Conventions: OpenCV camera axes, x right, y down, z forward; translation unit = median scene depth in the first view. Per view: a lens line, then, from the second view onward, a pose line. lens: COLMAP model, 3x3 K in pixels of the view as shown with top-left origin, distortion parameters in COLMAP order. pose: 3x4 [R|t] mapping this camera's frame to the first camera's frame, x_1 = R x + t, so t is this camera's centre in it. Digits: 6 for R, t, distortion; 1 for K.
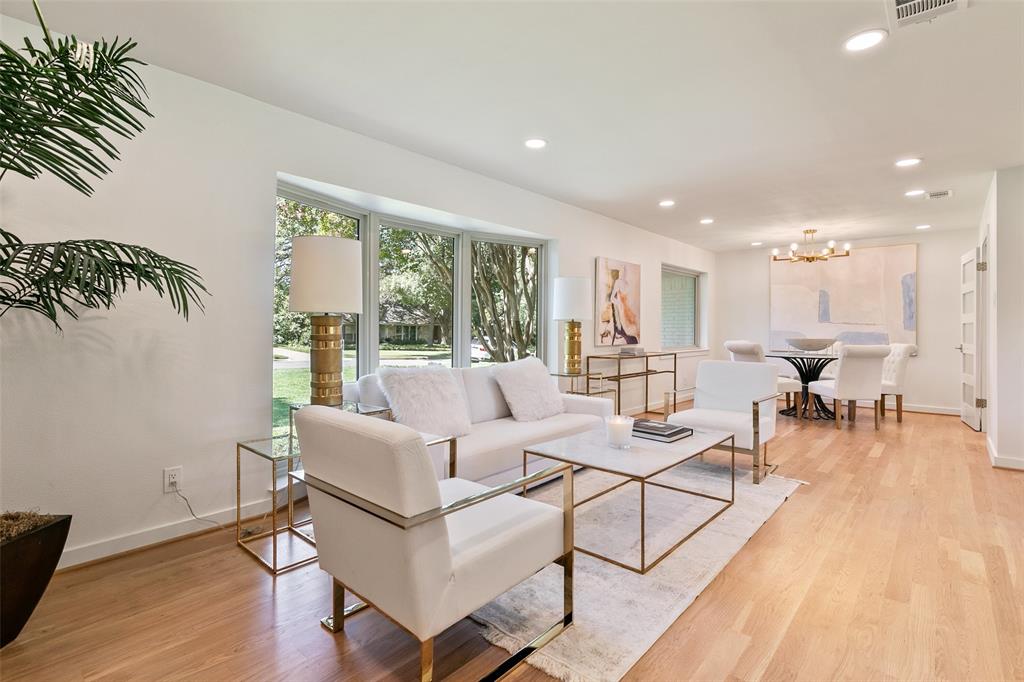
lens RADIAL K [[485.0, 0, 521.2], [0, 485.0, 329.2], [0, 0, 1]] dist [0.004419, 0.000843]
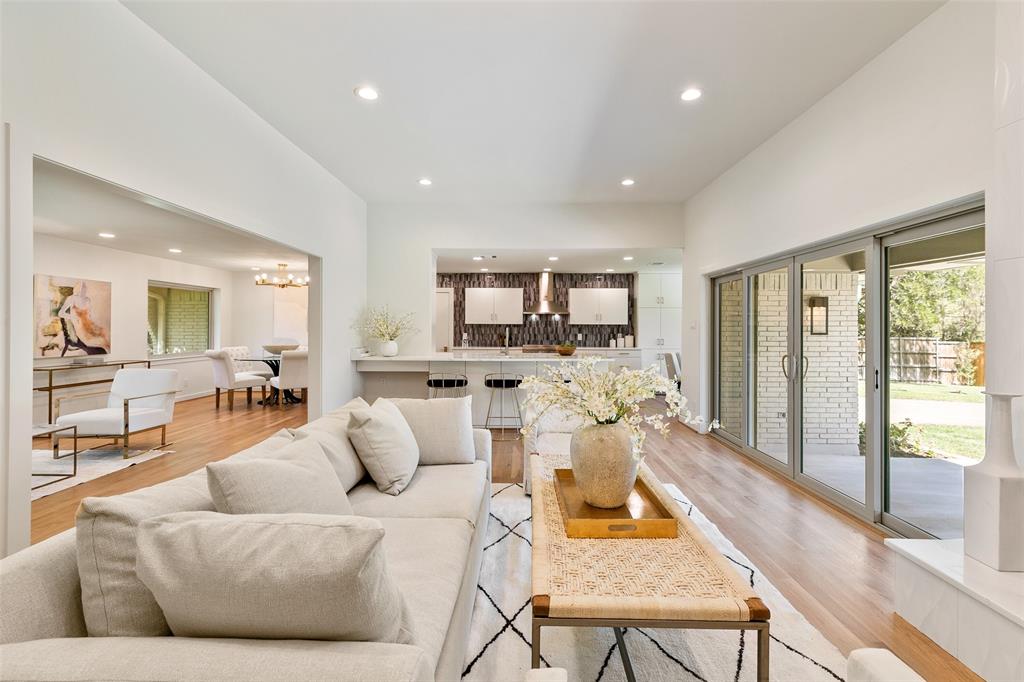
lens RADIAL K [[464.6, 0, 508.6], [0, 464.6, 328.1], [0, 0, 1]] dist [0.005906, 0.000422]
pose [[0.762297, 0.001140, 0.647227, 0.268909], [-0.002635, 0.999996, 0.001343, -0.034484], [-0.647222, -0.002729, 0.762296, -0.424033]]
